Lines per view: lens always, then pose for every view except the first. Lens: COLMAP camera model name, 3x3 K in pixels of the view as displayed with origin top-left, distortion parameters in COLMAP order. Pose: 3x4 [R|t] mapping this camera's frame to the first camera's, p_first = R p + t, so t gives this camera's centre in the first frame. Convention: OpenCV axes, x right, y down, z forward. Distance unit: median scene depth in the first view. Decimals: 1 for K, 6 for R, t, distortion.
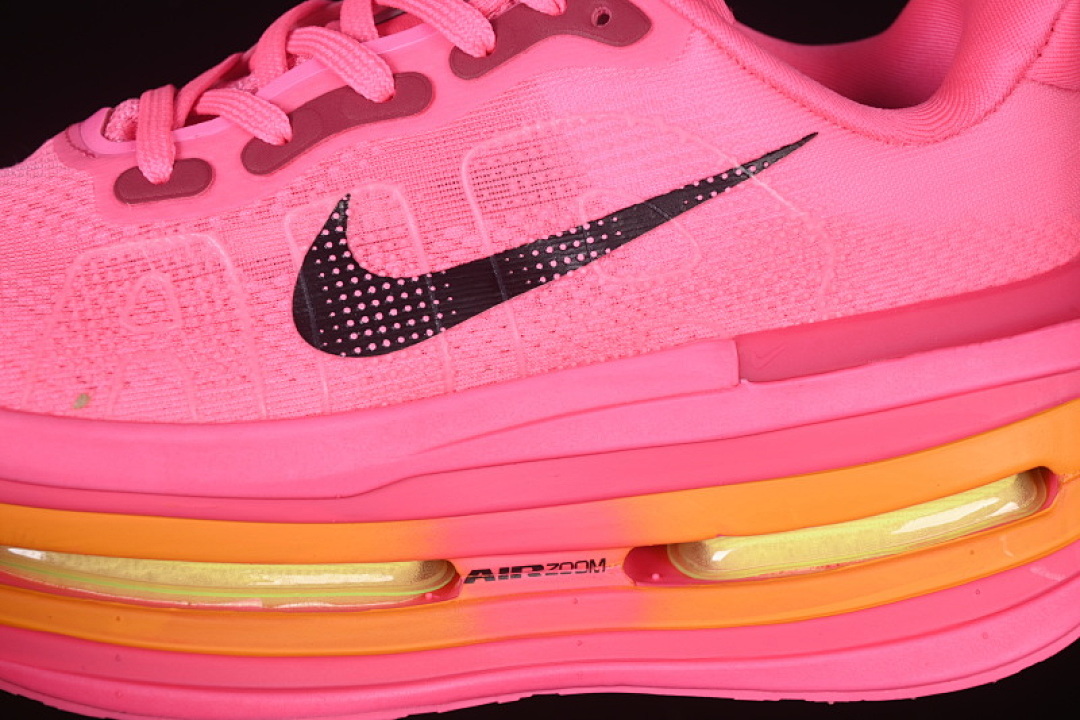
lens RADIAL K [[2317.9, 0, 547.8], [0, 2317.9, 360.0], [0, 0, 1]] dist [0.035306, 0.000000]
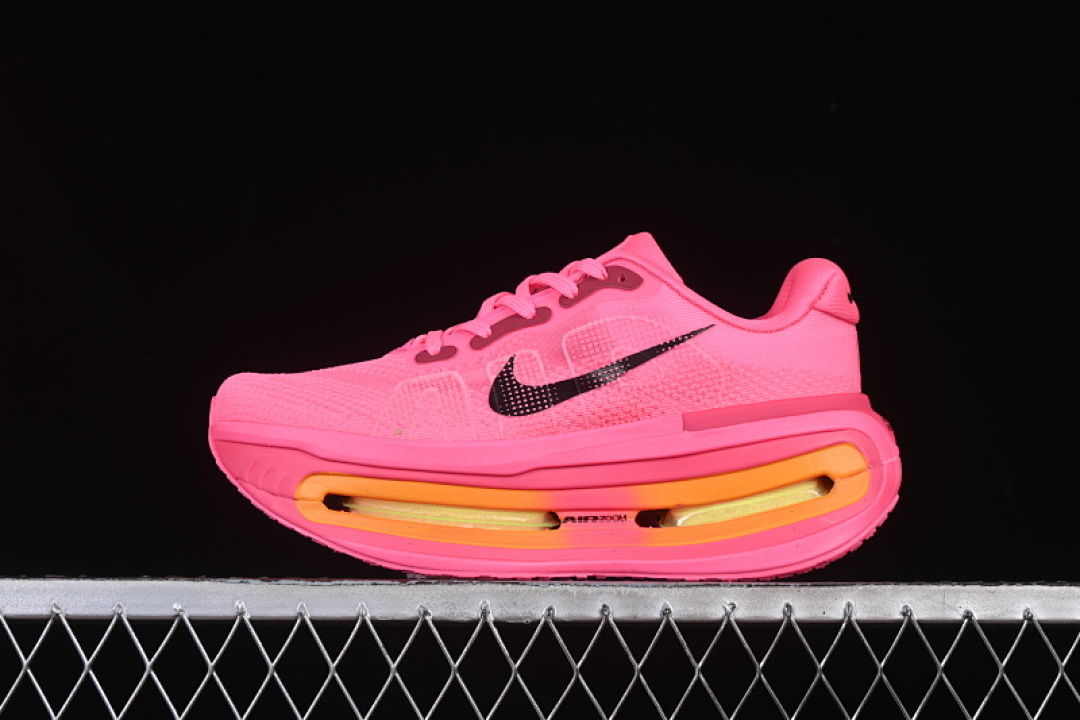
lens RADIAL K [[2317.9, 0, 542.0], [0, 2317.9, 363.8], [0, 0, 1]] dist [0.035306, 0.000000]
pose [[0.991872, -0.019445, -0.125742, 0.234249], [-0.021140, 0.949332, -0.313562, 0.667568], [0.125468, 0.313672, 0.941206, -1.184156]]
